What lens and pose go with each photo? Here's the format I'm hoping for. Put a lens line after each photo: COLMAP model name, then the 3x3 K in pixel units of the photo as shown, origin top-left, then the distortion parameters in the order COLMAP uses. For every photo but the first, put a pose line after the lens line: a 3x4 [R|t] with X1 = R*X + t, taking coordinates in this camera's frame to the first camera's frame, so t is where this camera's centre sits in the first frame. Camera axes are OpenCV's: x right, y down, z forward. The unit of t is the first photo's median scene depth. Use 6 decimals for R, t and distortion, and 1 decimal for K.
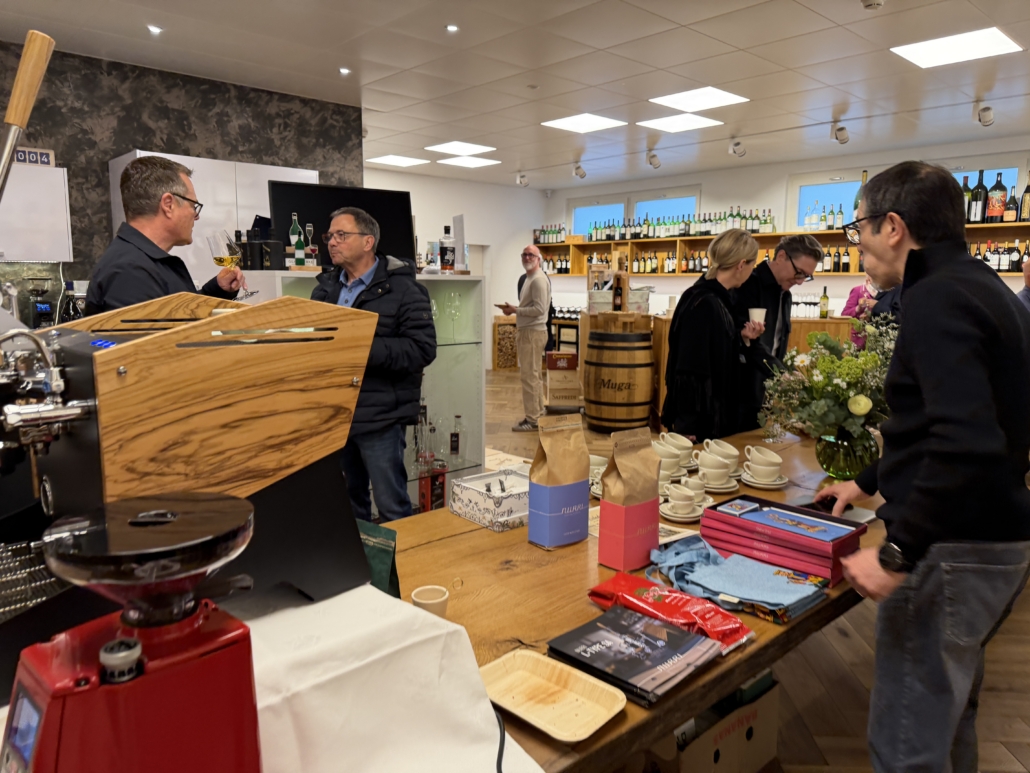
lens RADIAL K [[722.0, 0, 517.4], [0, 722.0, 385.2], [0, 0, 1]] dist [0.083723, -0.117611]
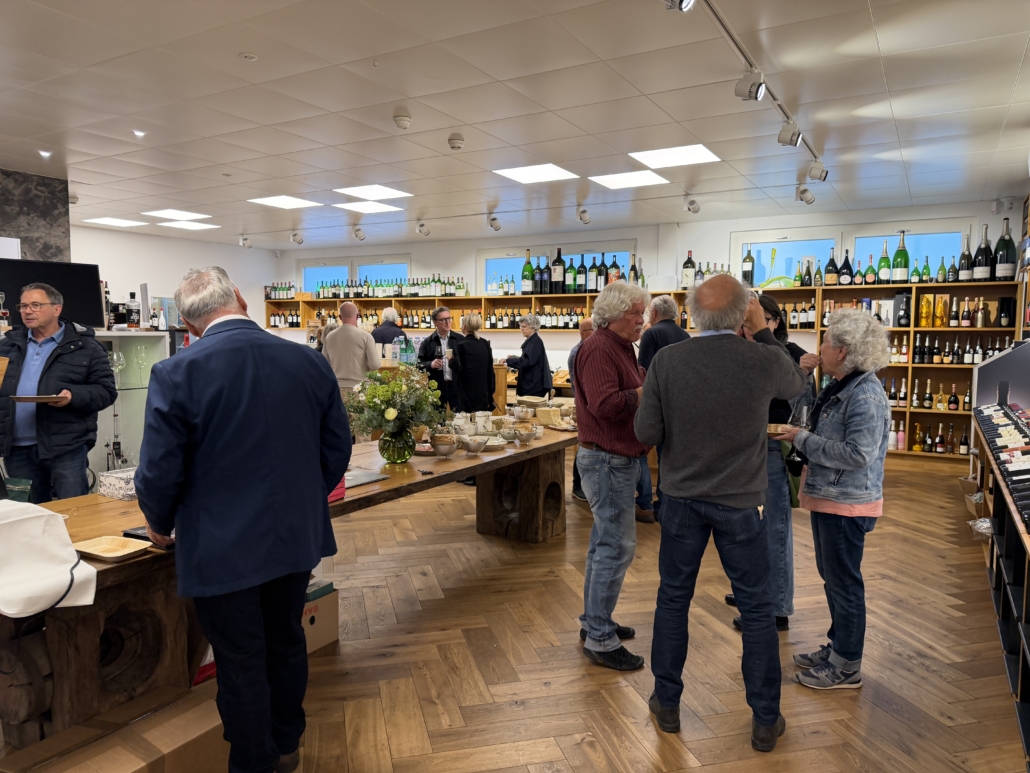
lens RADIAL K [[722.0, 0, 512.7], [0, 722.0, 389.0], [0, 0, 1]] dist [0.083723, -0.117611]
pose [[0.954233, -0.025078, 0.298012, 0.110430], [0.044804, 0.997219, -0.059547, 0.035282], [-0.295690, 0.070174, 0.952703, -0.275610]]
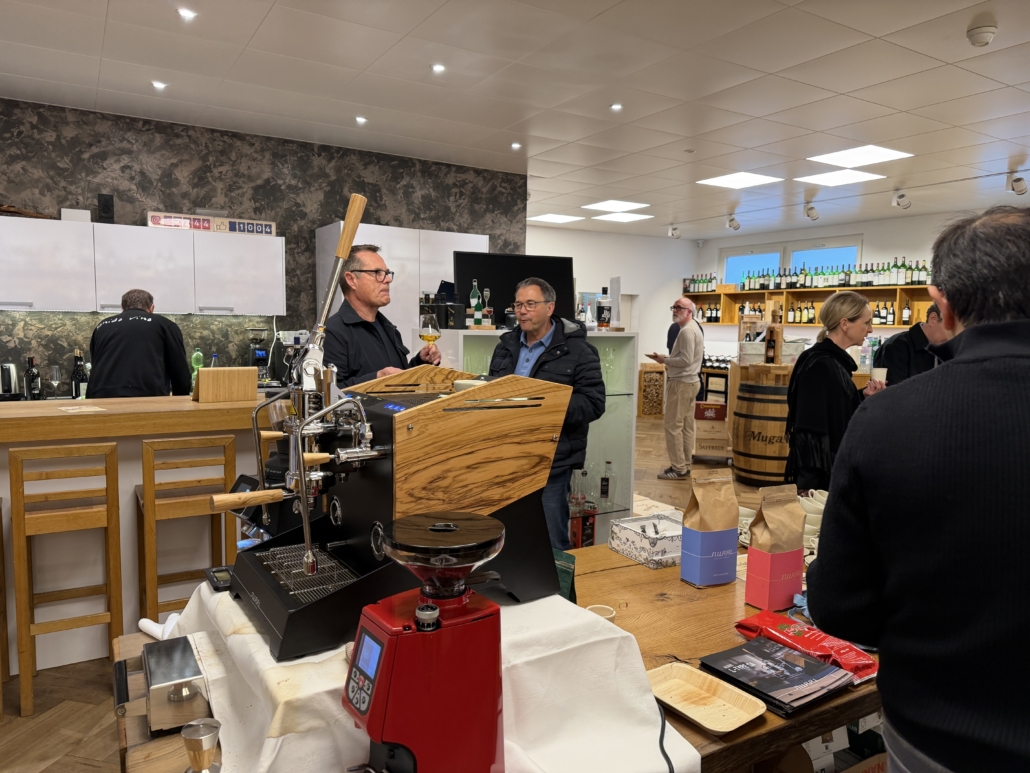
lens RADIAL K [[722.0, 0, 519.4], [0, 722.0, 392.3], [0, 0, 1]] dist [0.083723, -0.117611]
pose [[0.980890, 0.028148, -0.192514, -0.007547], [-0.037629, 0.998243, -0.045770, -0.005280], [0.190888, 0.052139, 0.980226, -0.065655]]
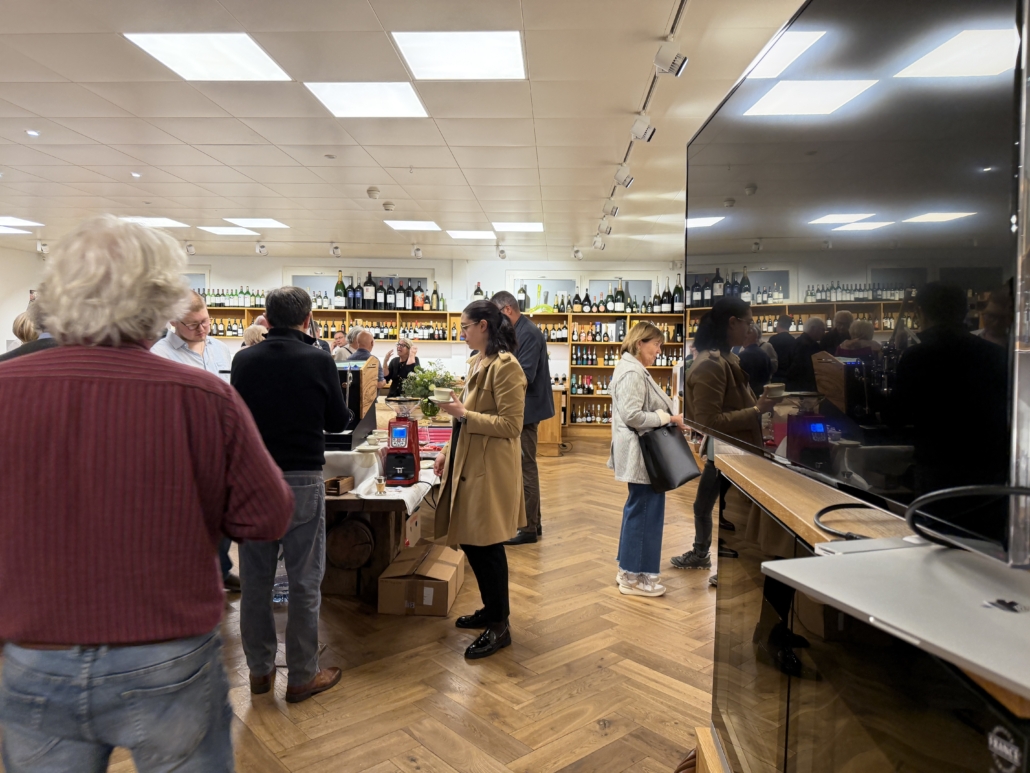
lens RADIAL K [[722.0, 0, 513.3], [0, 722.0, 384.9], [0, 0, 1]] dist [0.083723, -0.117611]
pose [[0.719372, -0.035488, 0.693718, -0.491605], [0.089952, 0.995044, -0.042376, 0.052912], [-0.688776, 0.092885, 0.718999, -0.459705]]
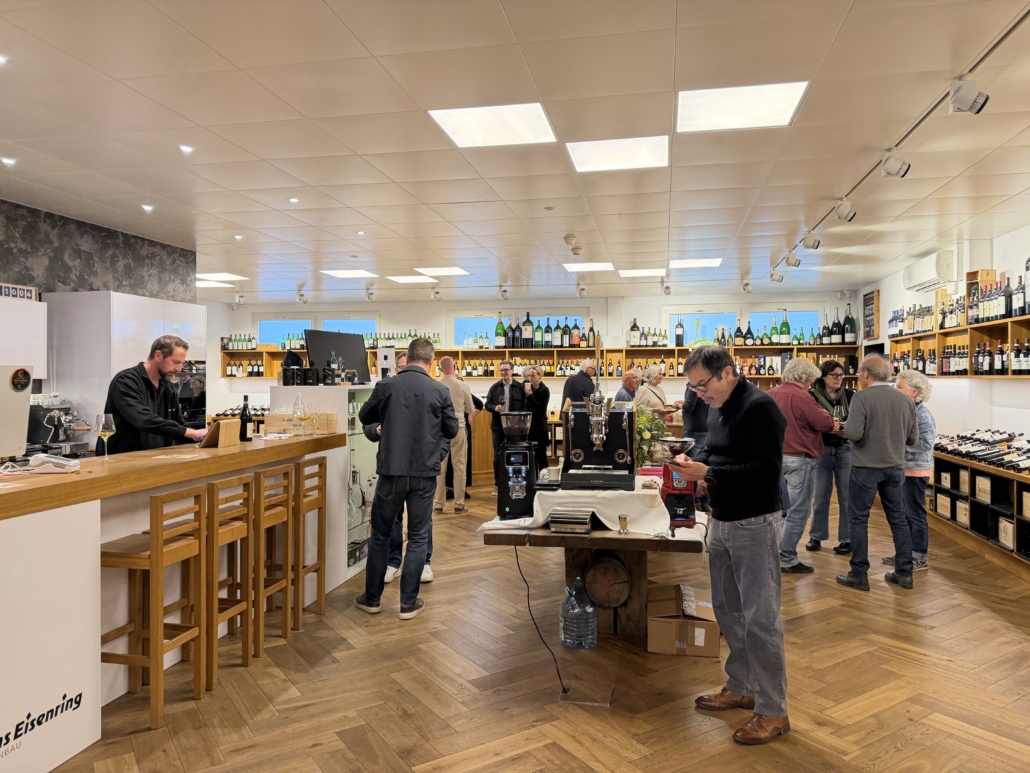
lens RADIAL K [[722.0, 0, 512.1], [0, 722.0, 378.0], [0, 0, 1]] dist [0.083723, -0.117611]
pose [[0.813208, -0.009218, 0.581900, -0.635845], [0.091157, 0.989550, -0.111718, 0.031367], [-0.574790, 0.143894, 0.805550, -0.370055]]
